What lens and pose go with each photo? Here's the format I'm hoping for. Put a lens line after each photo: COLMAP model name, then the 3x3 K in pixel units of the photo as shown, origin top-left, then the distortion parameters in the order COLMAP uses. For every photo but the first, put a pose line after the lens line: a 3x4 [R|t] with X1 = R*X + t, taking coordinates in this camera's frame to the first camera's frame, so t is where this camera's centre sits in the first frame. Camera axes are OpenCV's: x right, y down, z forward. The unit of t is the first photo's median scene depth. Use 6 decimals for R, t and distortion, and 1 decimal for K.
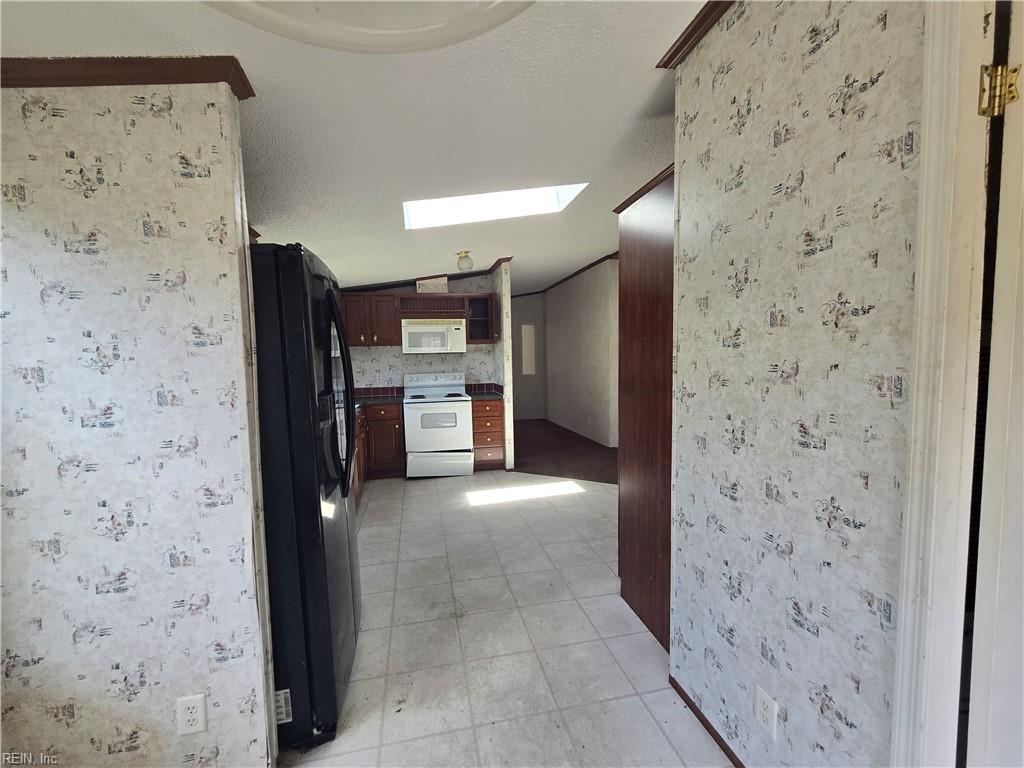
lens RADIAL K [[421.1, 0, 508.1], [0, 421.1, 386.4], [0, 0, 1]] dist [0.006066, 0.001818]
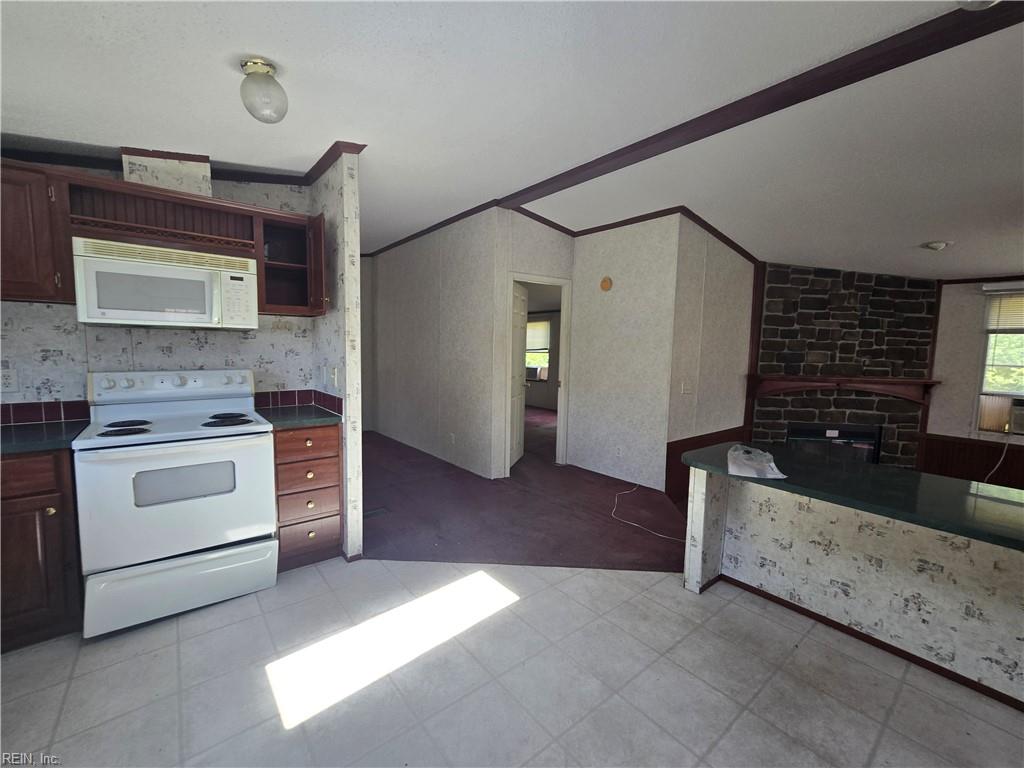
lens RADIAL K [[421.1, 0, 499.8], [0, 421.1, 384.3], [0, 0, 1]] dist [0.006066, 0.001818]
pose [[0.898185, 0.000488, 0.439617, -0.064949], [-0.006441, 0.999907, 0.012049, -0.025872], [-0.439570, -0.013654, 0.898105, 0.452053]]
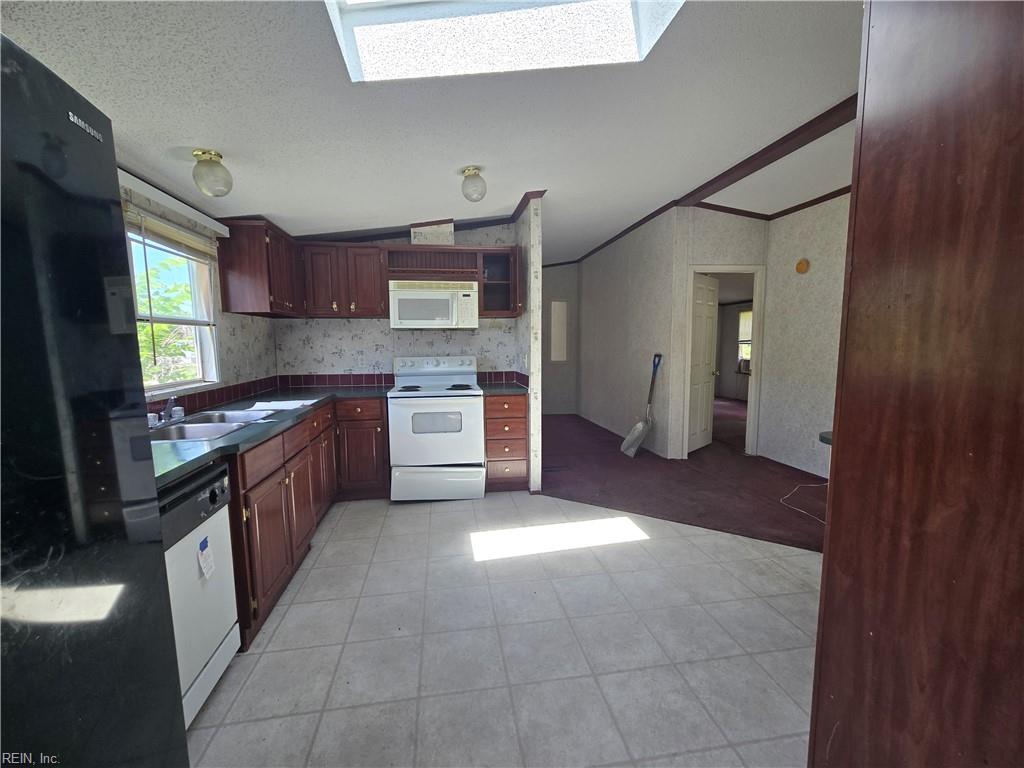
lens RADIAL K [[421.1, 0, 512.6], [0, 421.1, 385.2], [0, 0, 1]] dist [0.006066, 0.001818]
pose [[0.998756, 0.019951, -0.045696, -0.005652], [-0.018634, 0.999404, 0.029067, -0.005254], [0.046248, -0.028180, 0.998532, 0.283473]]
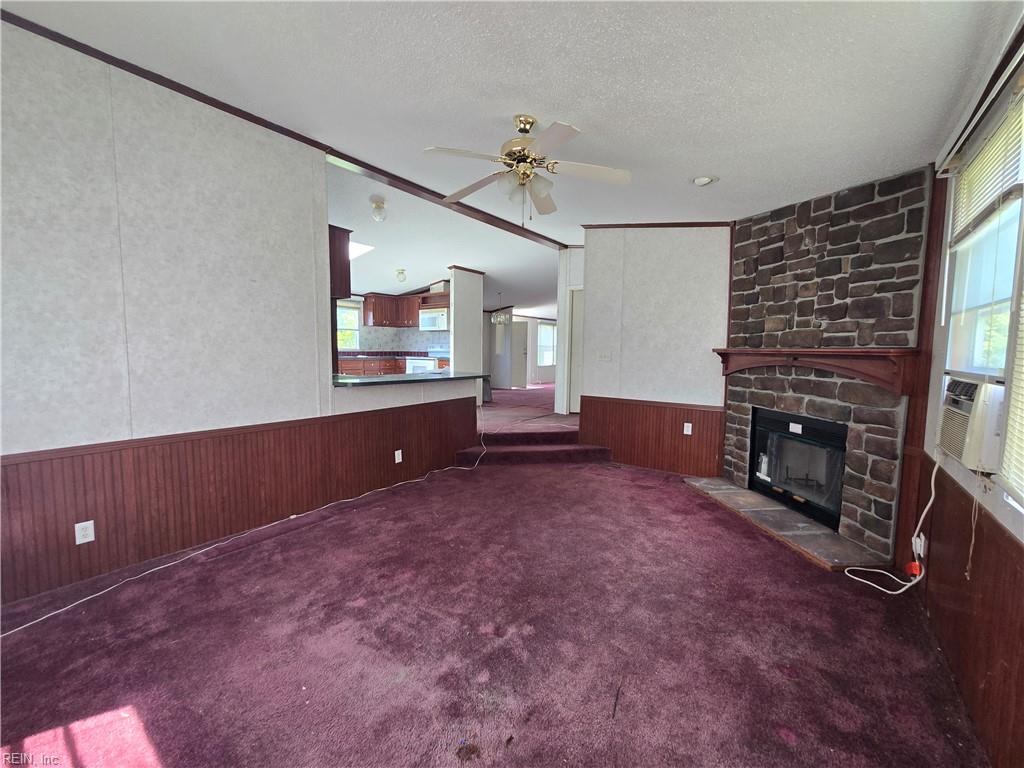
lens RADIAL K [[421.1, 0, 515.2], [0, 421.1, 381.7], [0, 0, 1]] dist [0.006066, 0.001818]
pose [[0.662665, 0.081726, -0.744443, 1.245362], [-0.078797, 0.996119, 0.039214, 0.025706], [0.744759, 0.032674, 0.666533, 0.177694]]
